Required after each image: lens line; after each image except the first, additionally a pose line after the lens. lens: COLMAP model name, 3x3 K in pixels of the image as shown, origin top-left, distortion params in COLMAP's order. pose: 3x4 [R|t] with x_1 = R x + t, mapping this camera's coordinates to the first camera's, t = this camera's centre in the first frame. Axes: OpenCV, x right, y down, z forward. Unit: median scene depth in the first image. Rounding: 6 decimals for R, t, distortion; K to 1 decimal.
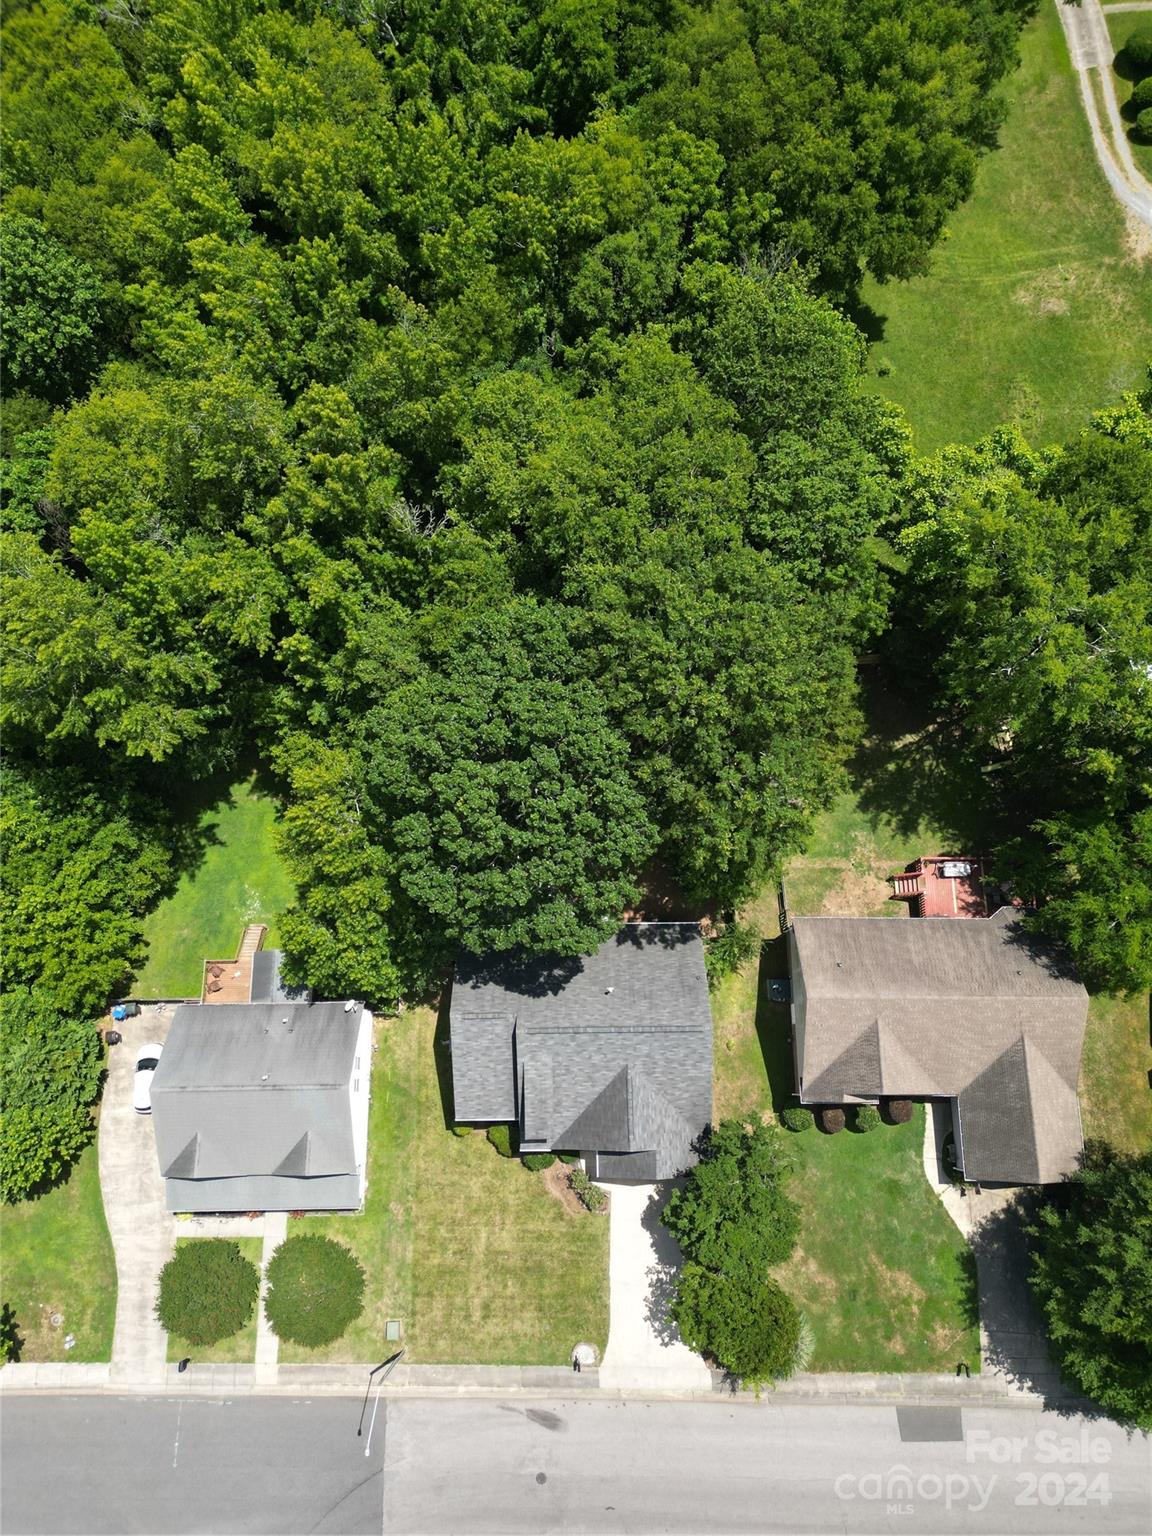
lens RADIAL K [[1066.6, 0, 576.0], [0, 1066.6, 768.0], [0, 0, 1]] dist [0.061847, -0.054652]
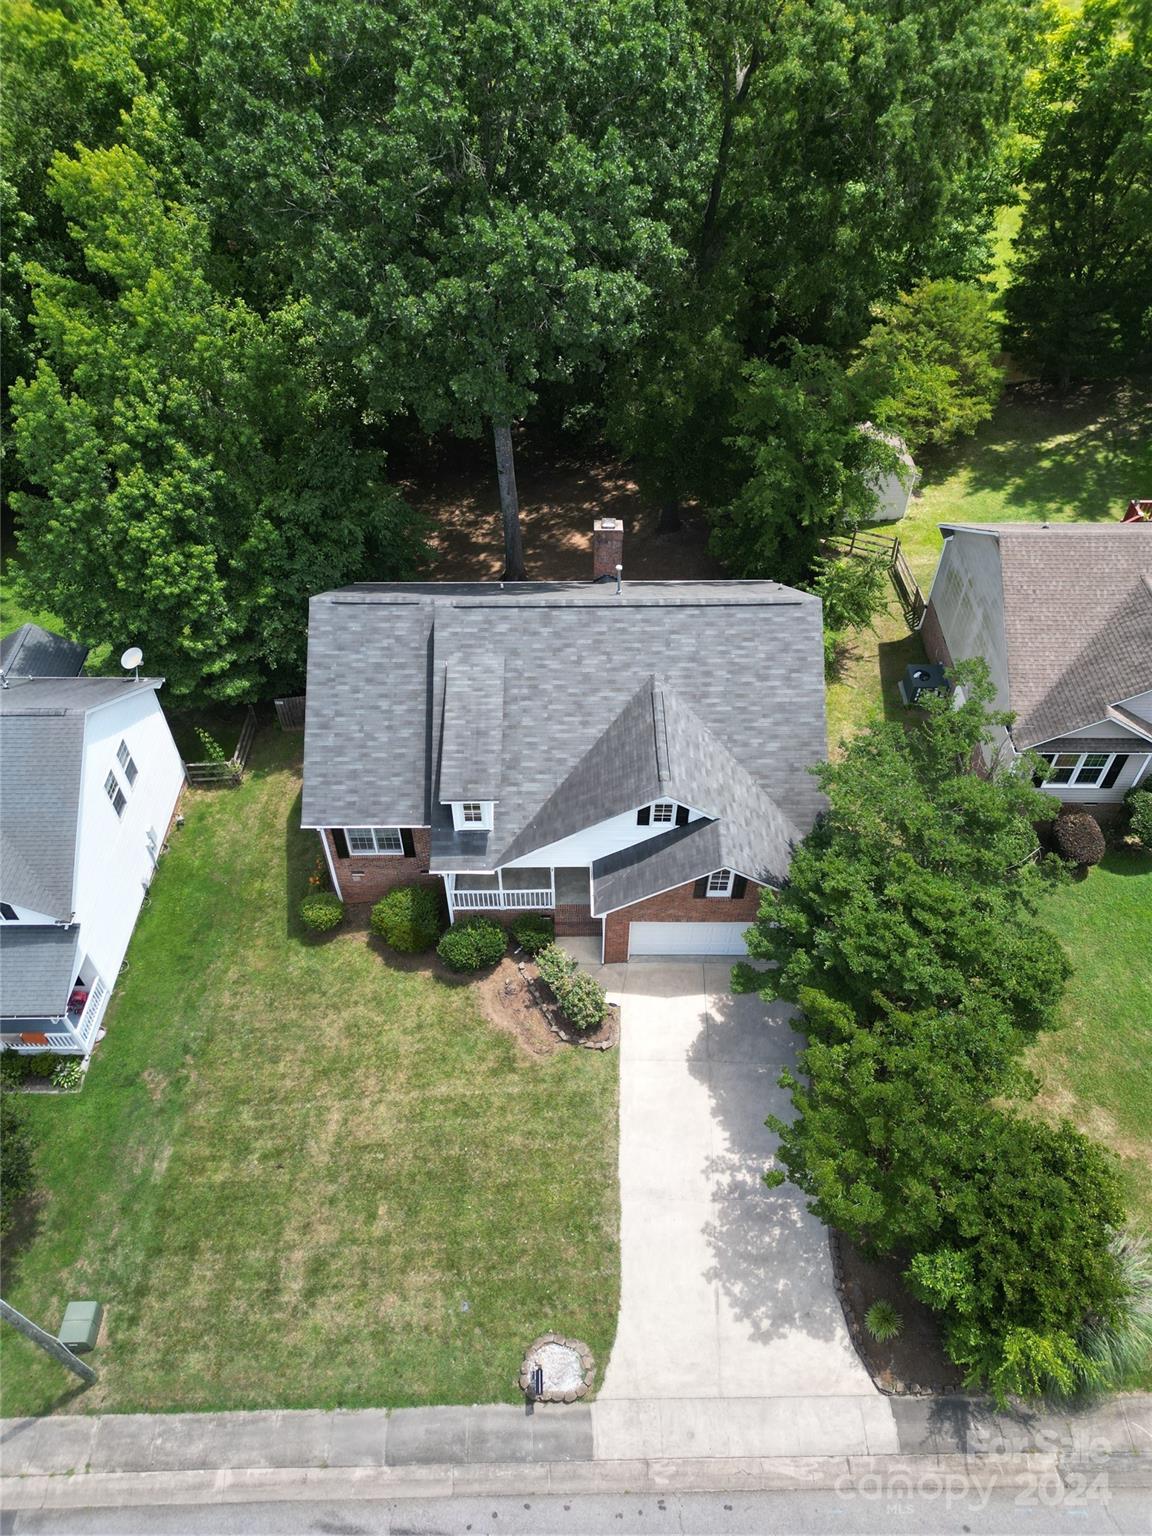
lens RADIAL K [[1066.6, 0, 576.0], [0, 1066.6, 768.0], [0, 0, 1]] dist [0.061847, -0.054652]
pose [[0.999885, 0.015125, 0.000873, 0.008947], [-0.013162, 0.895737, -0.444389, 0.398642], [-0.007503, 0.444327, 0.895833, 0.426390]]
